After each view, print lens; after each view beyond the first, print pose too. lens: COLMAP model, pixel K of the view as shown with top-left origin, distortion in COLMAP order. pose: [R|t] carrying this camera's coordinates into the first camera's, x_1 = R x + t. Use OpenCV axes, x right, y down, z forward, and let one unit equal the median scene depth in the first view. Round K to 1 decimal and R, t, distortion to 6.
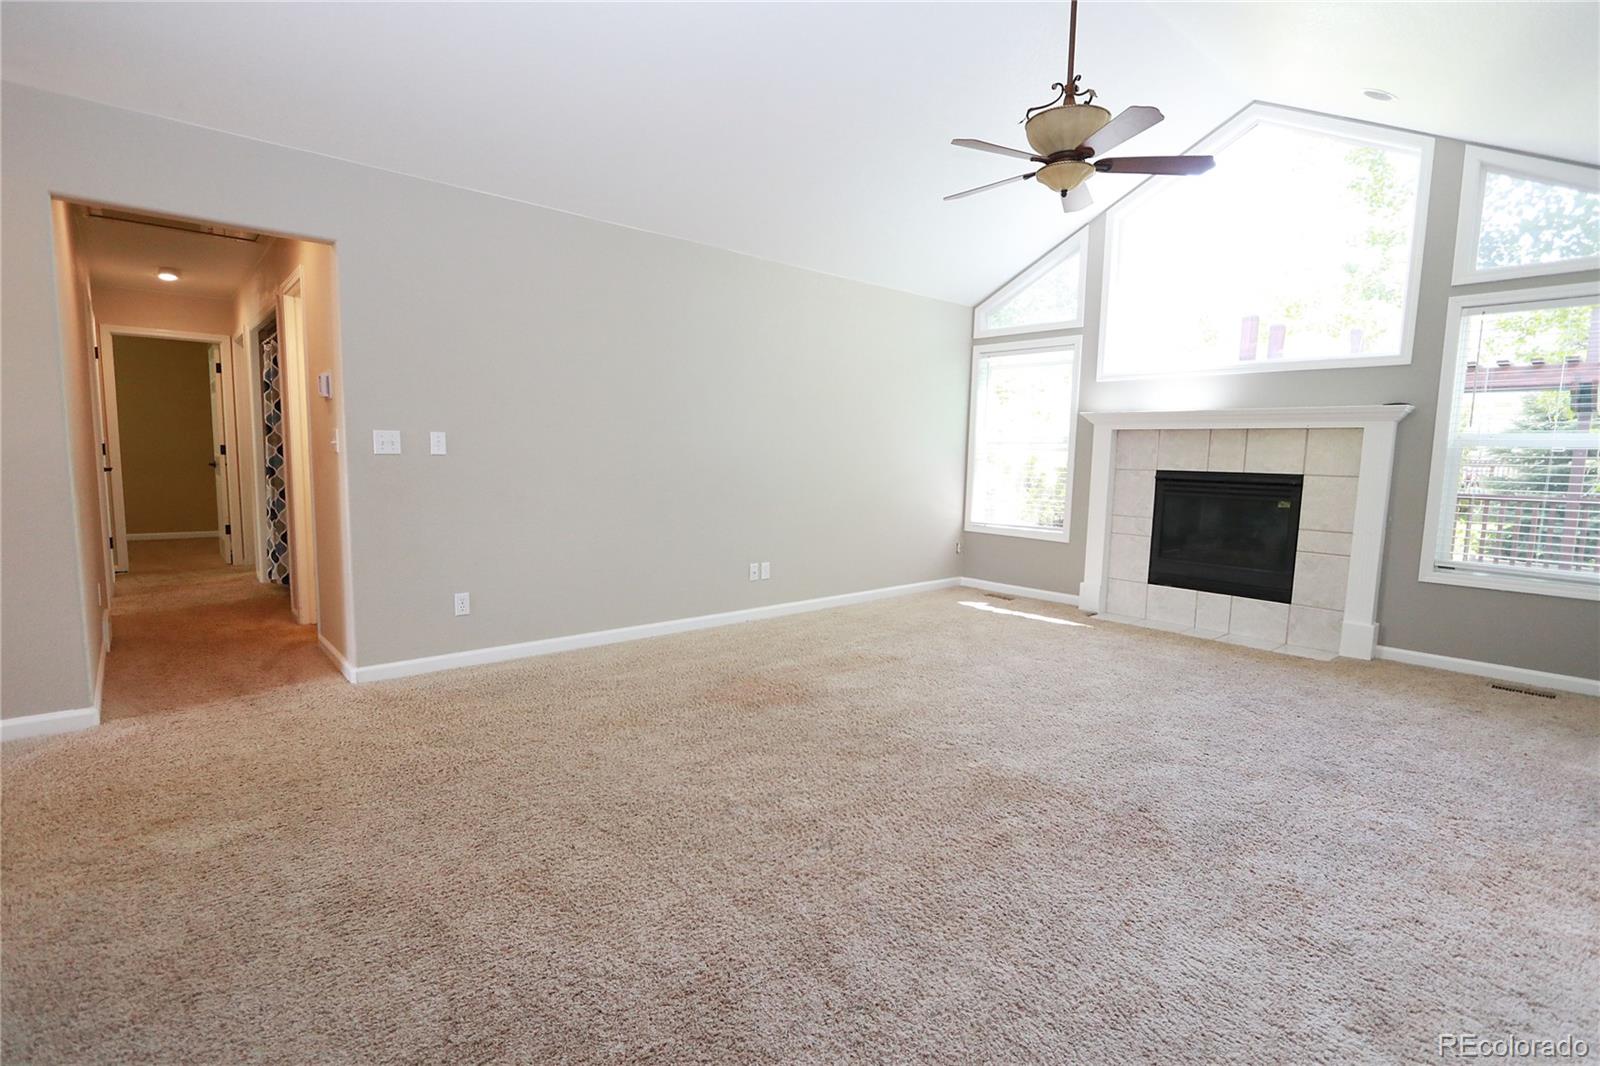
lens RADIAL K [[755.8, 0, 797.4], [0, 755.8, 534.3], [0, 0, 1]] dist [-0.015469, 0.000054]
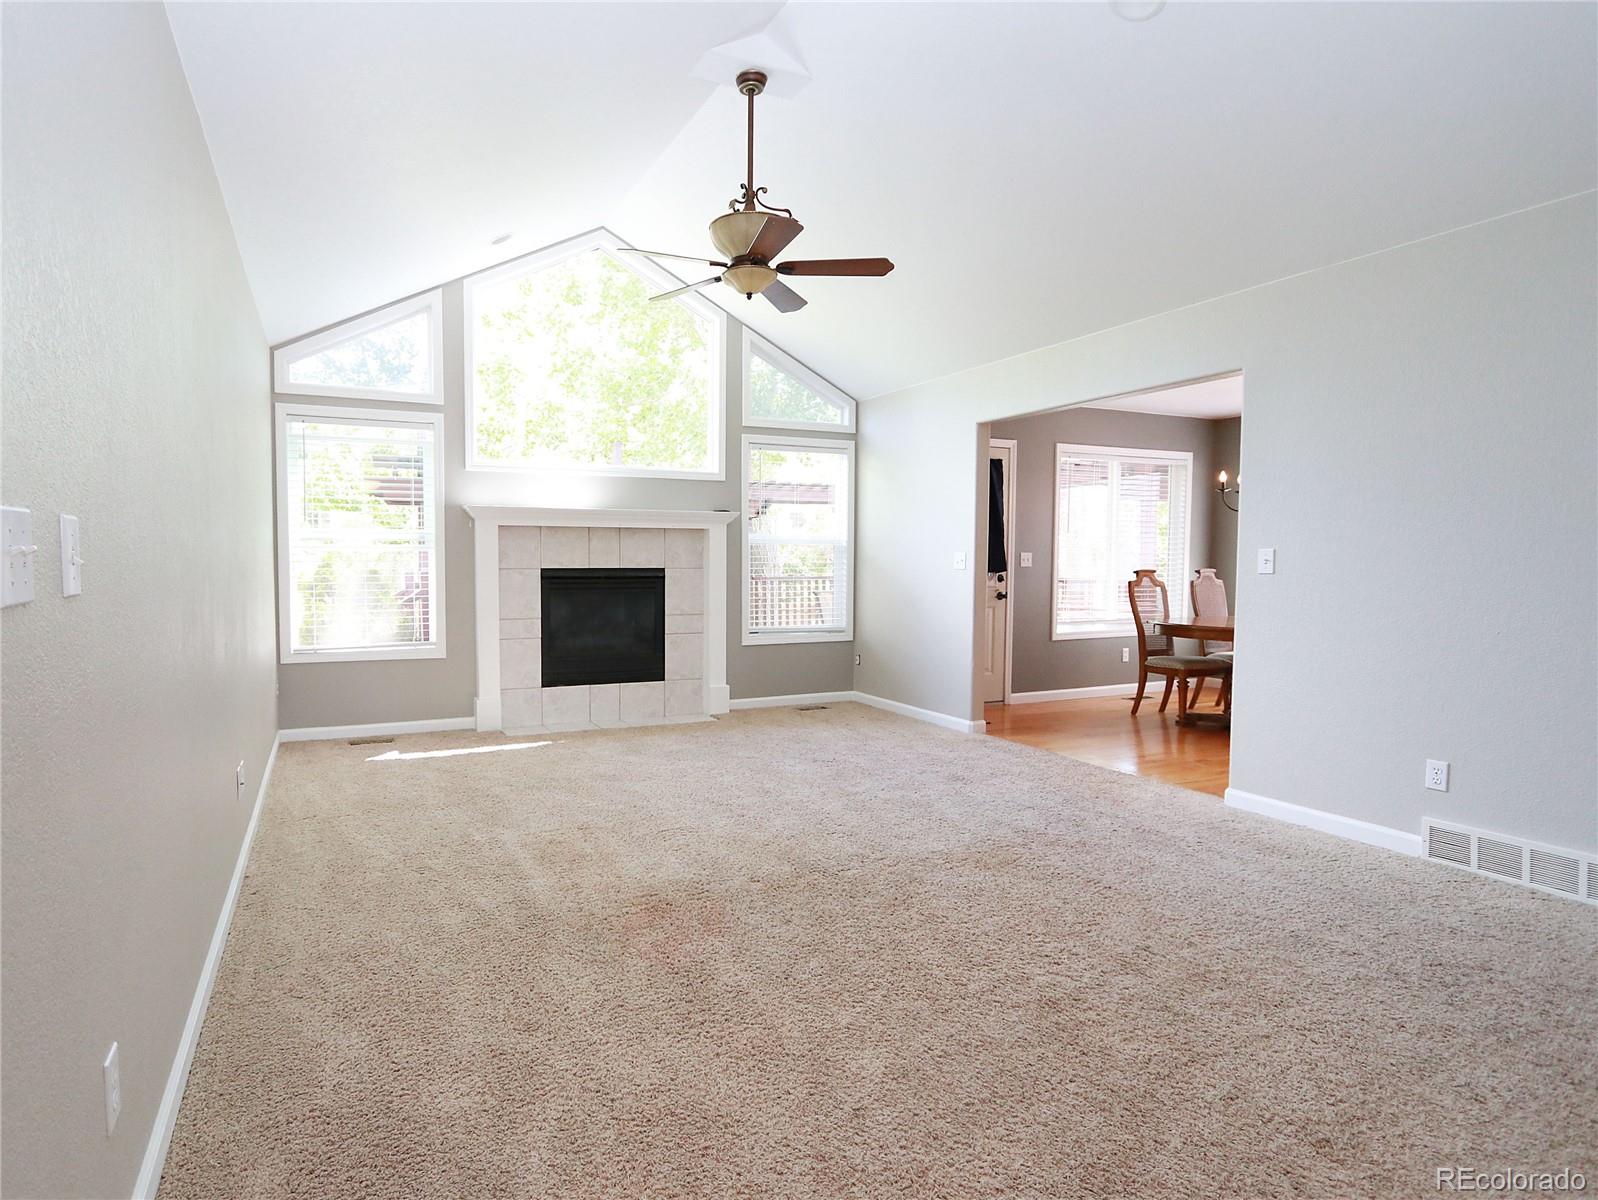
lens RADIAL K [[793.5, 0, 799.0], [0, 793.5, 600.0], [0, 0, 1]] dist [-0.020337, -0.000184]
pose [[0.314551, -0.069208, 0.946714, -0.389388], [0.103372, 0.993905, 0.038311, -0.051223], [-0.943595, 0.085813, 0.319788, 0.381691]]
